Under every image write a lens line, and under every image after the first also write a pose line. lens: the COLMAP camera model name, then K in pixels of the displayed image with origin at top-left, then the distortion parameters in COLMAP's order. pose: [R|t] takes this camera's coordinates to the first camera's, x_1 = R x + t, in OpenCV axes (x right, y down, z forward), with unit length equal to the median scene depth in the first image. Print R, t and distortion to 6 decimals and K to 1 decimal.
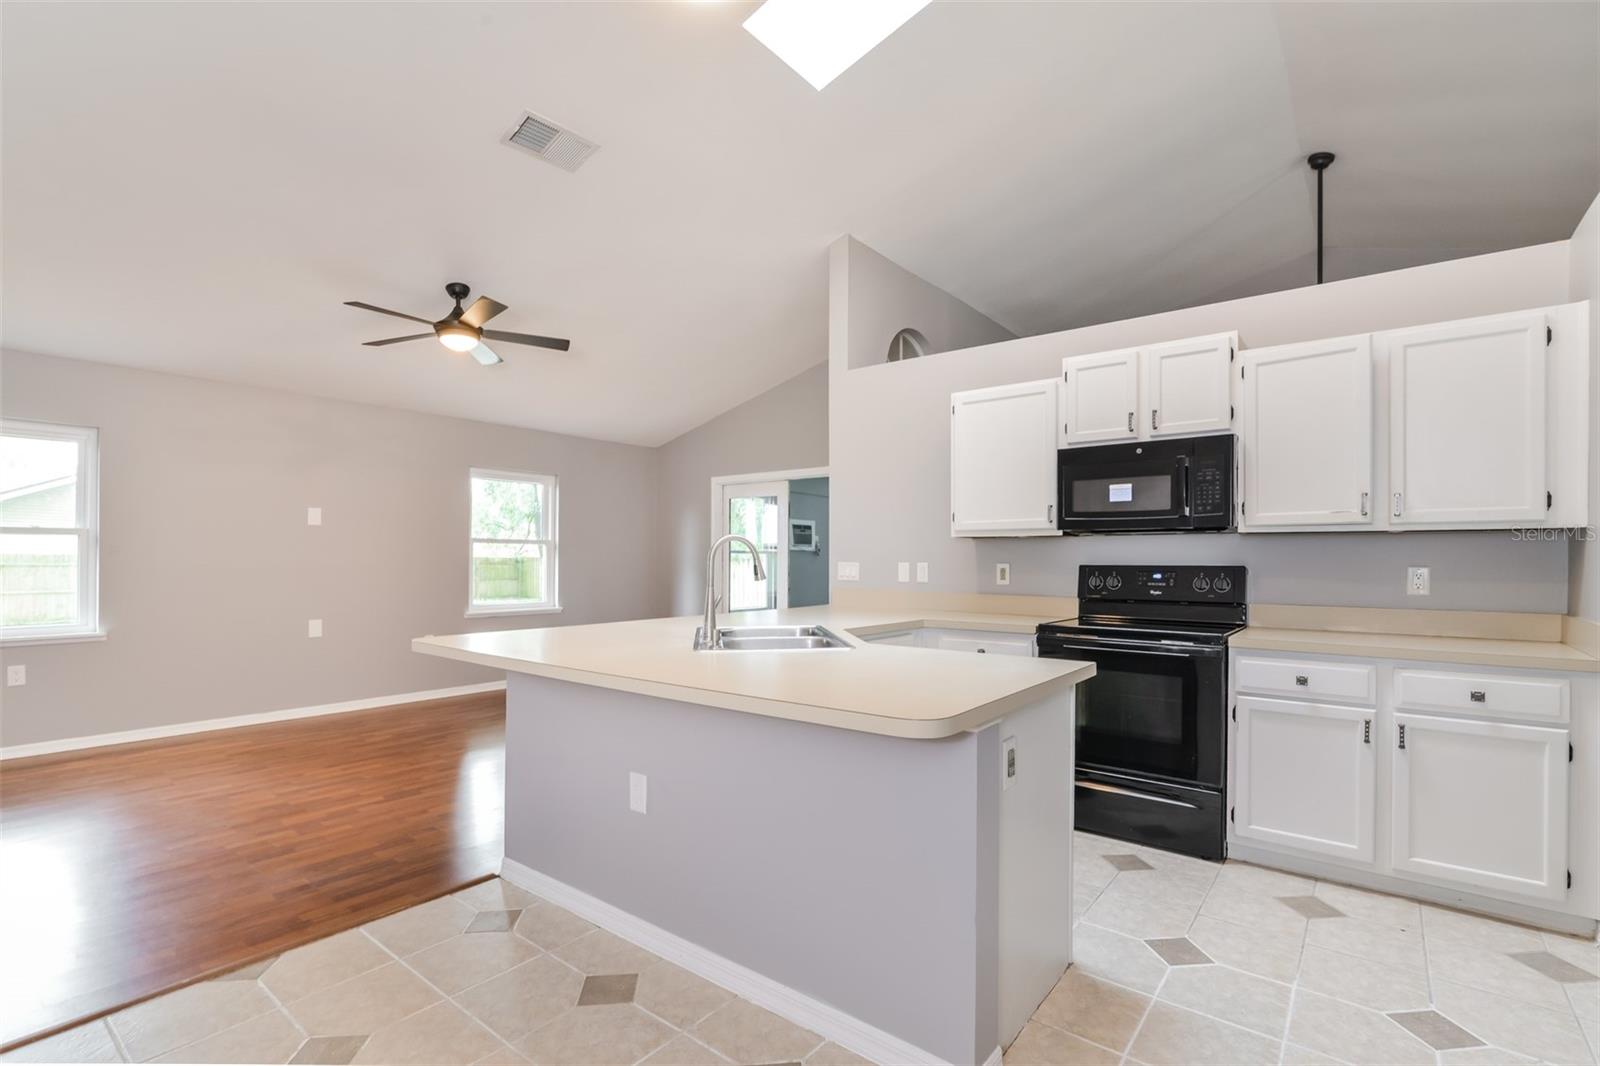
lens RADIAL K [[738.1, 0, 798.7], [0, 738.1, 556.4], [0, 0, 1]] dist [-0.014519, 0.000220]
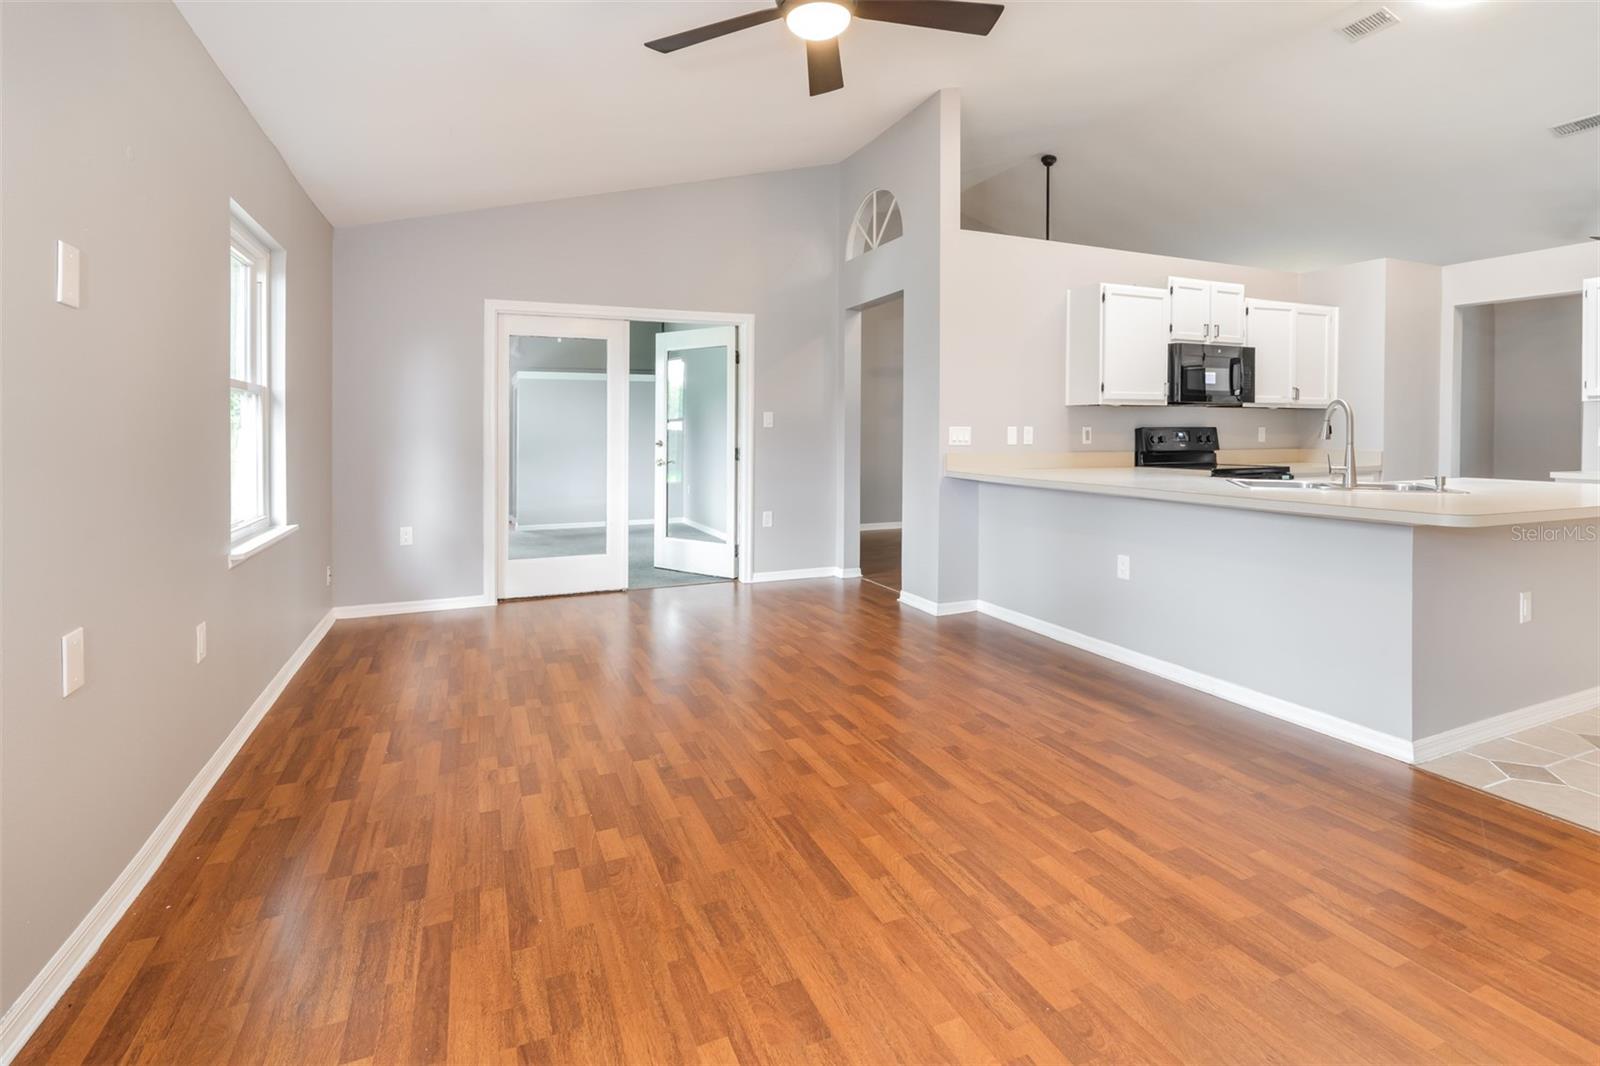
lens RADIAL K [[763.0, 0, 815.8], [0, 763.0, 428.9], [0, 0, 1]] dist [0.000092, 0.000256]
pose [[0.466102, -0.006817, 0.884705, -1.178604], [-0.000187, 0.999970, 0.007804, 0.003817], [-0.884731, -0.003803, 0.466087, 0.895742]]
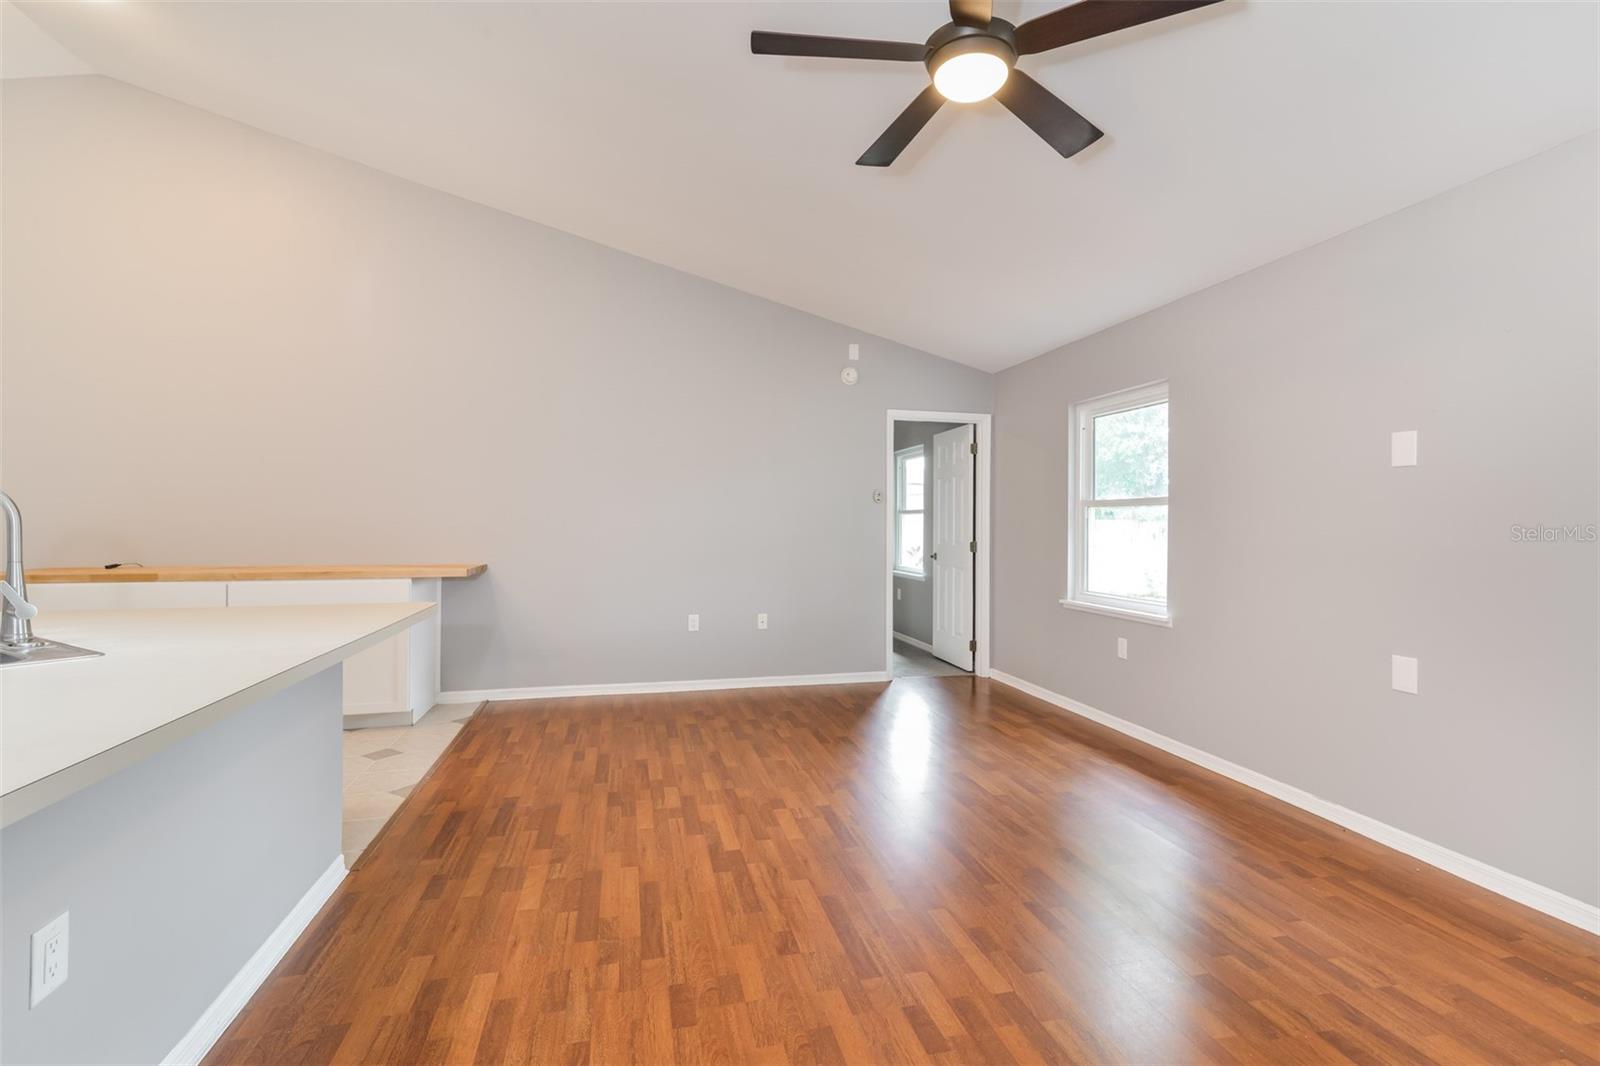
lens RADIAL K [[725.2, 0, 807.5], [0, 725.2, 546.1], [0, 0, 1]] dist [0.001650, 0.000603]
pose [[-0.613827, 0.014677, -0.789304, -0.038376], [-0.004968, 0.999736, 0.022453, 0.004627], [0.789425, 0.017703, -0.613592, 1.468505]]
